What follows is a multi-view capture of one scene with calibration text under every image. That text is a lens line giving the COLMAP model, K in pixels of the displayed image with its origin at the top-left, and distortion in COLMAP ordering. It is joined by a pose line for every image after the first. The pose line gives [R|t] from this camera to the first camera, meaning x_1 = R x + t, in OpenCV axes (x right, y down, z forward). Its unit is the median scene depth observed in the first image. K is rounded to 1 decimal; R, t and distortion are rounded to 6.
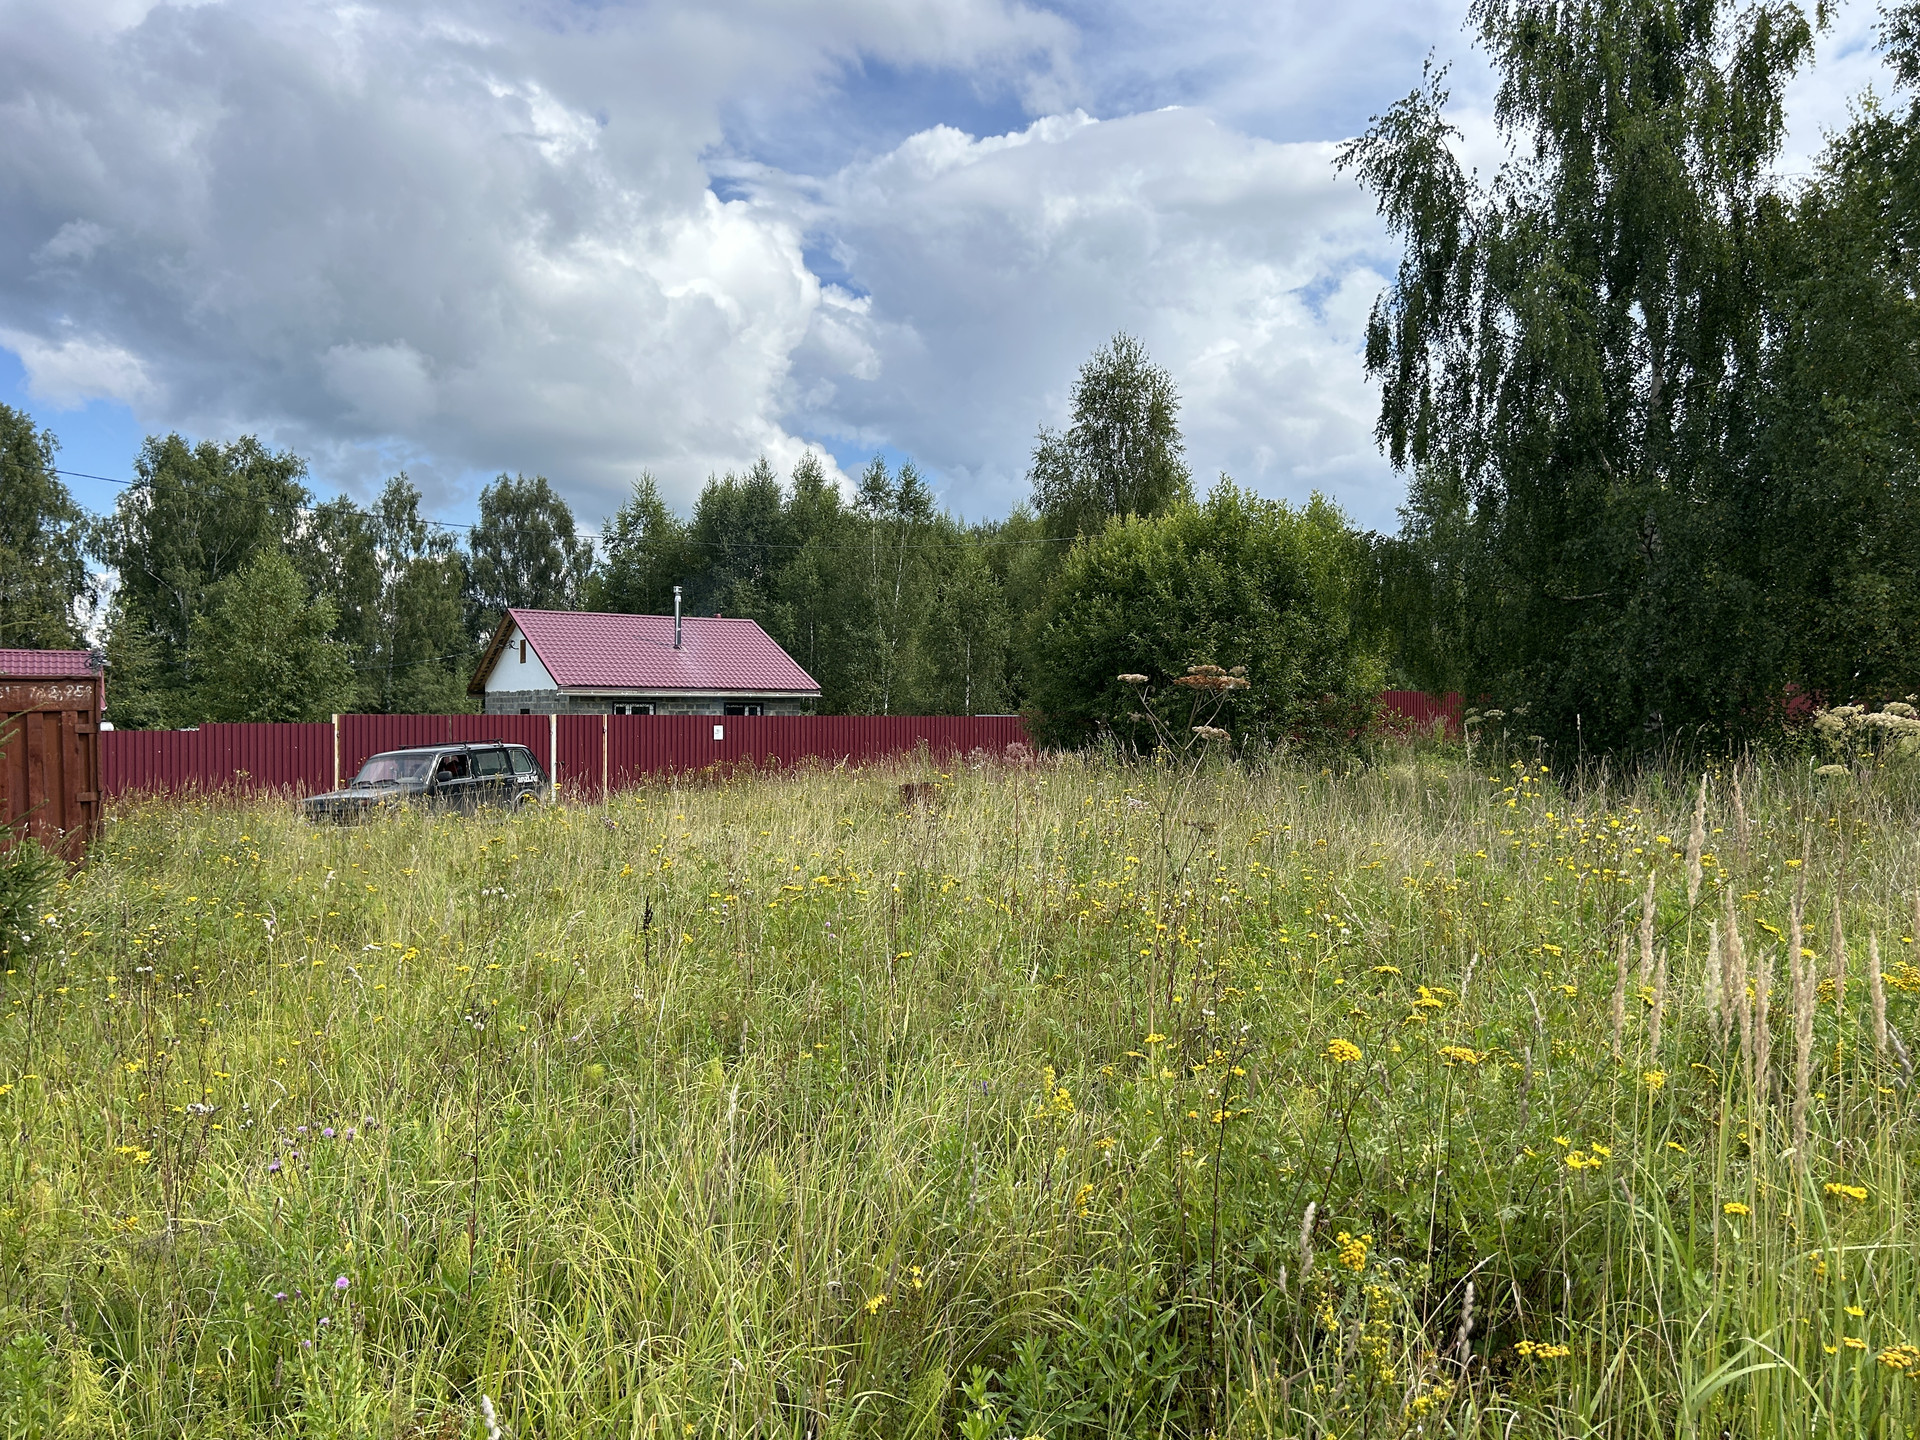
lens RADIAL K [[1437.9, 0, 969.4], [0, 1437.9, 728.0], [0, 0, 1]] dist [0.061659, -0.064812]
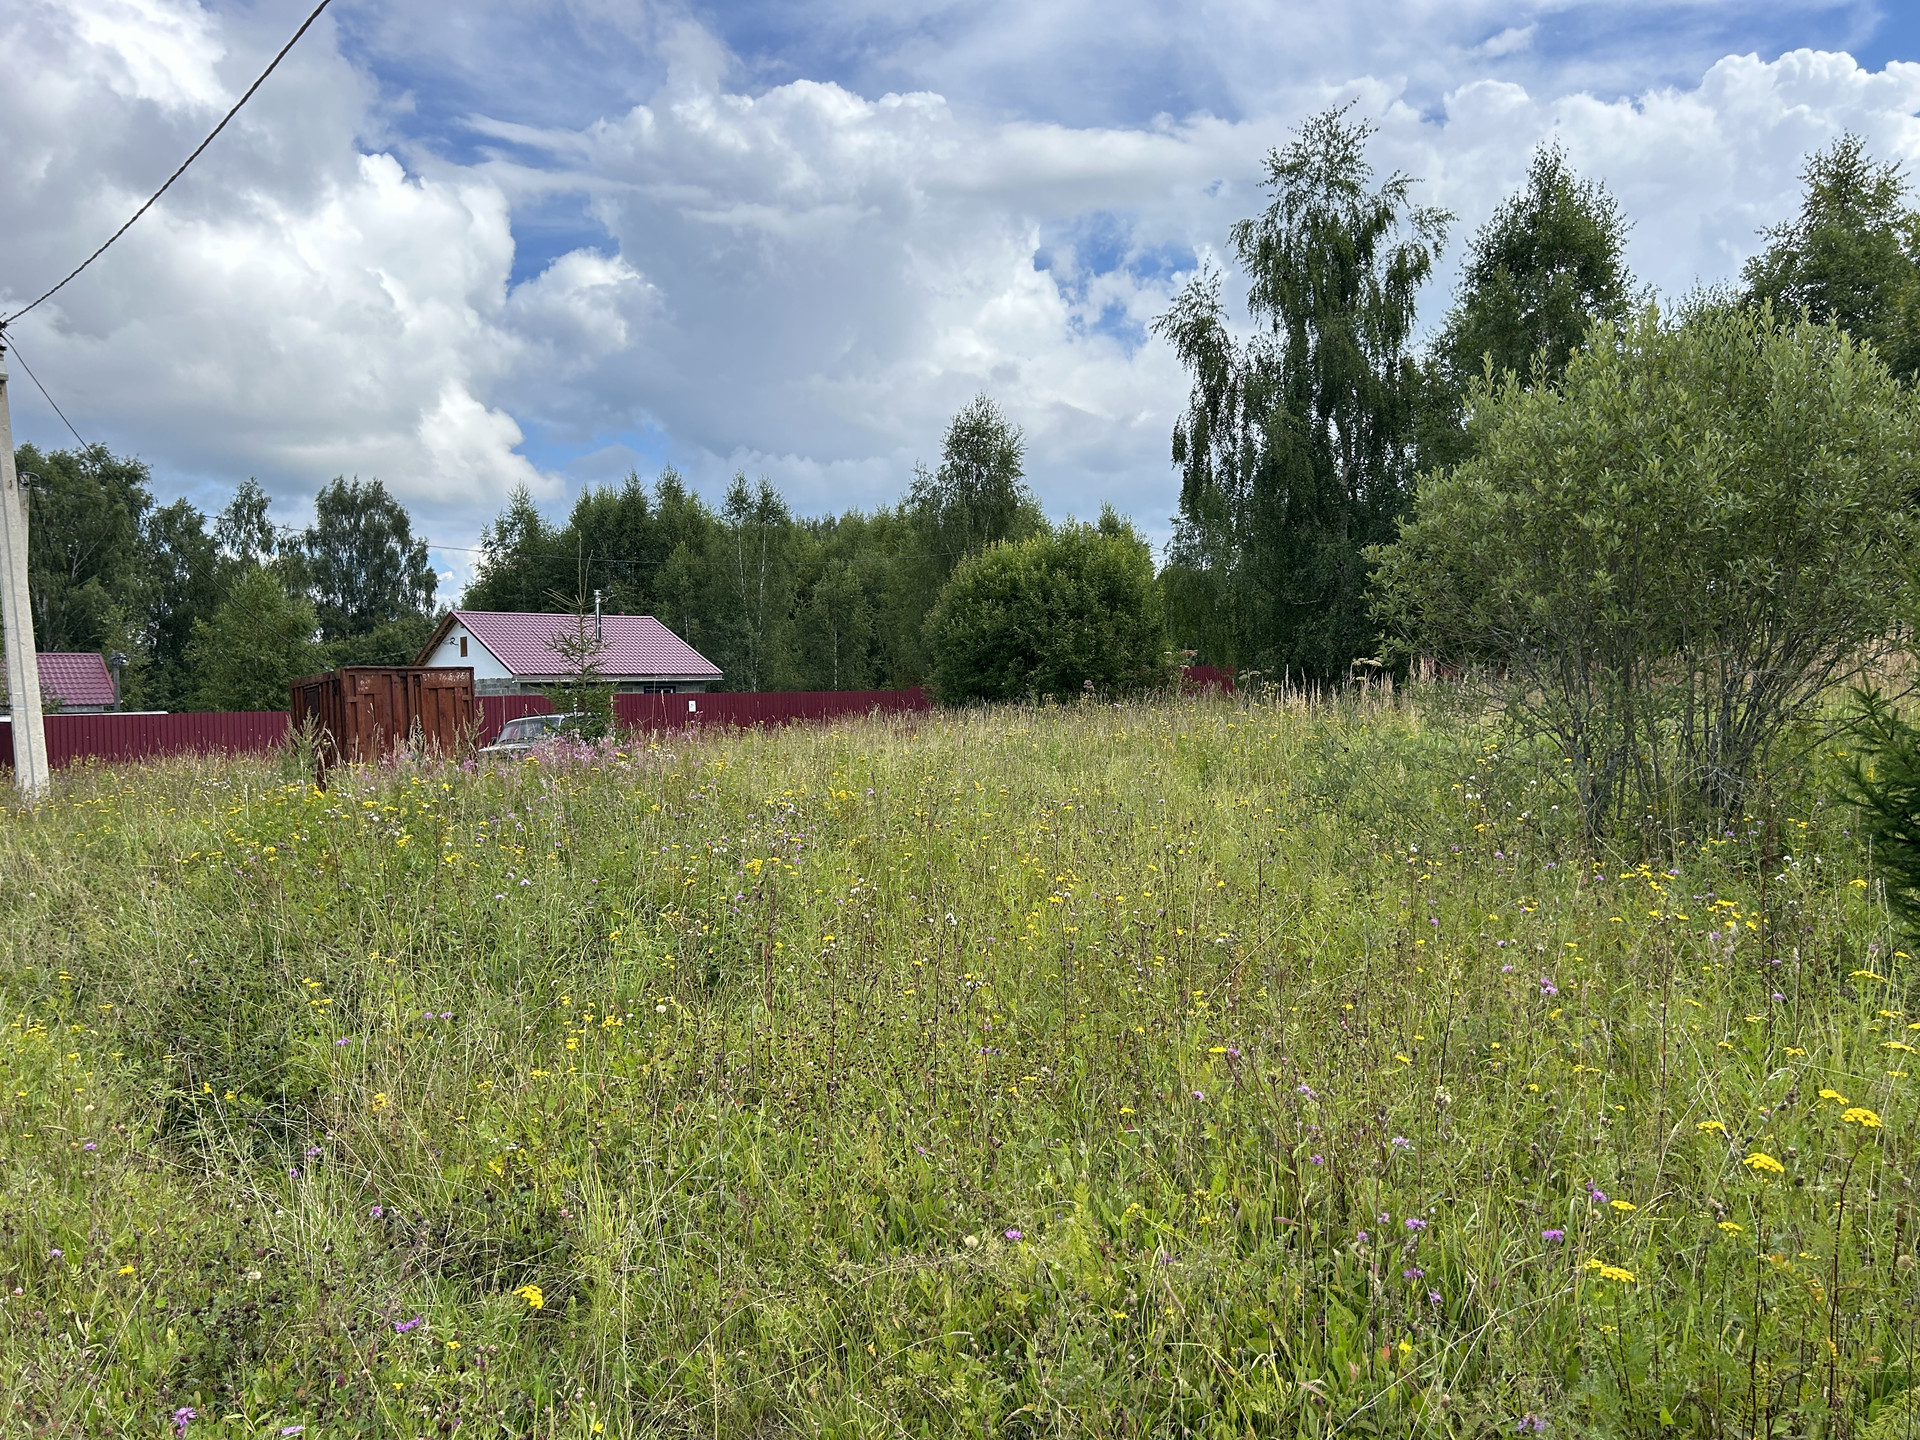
lens RADIAL K [[1437.9, 0, 969.4], [0, 1437.9, 728.0], [0, 0, 1]] dist [0.061659, -0.064812]
pose [[0.987970, -0.025752, 0.152488, -0.096143], [0.024238, 0.999637, 0.011786, 0.010301], [-0.152736, -0.007948, 0.988235, -0.260621]]
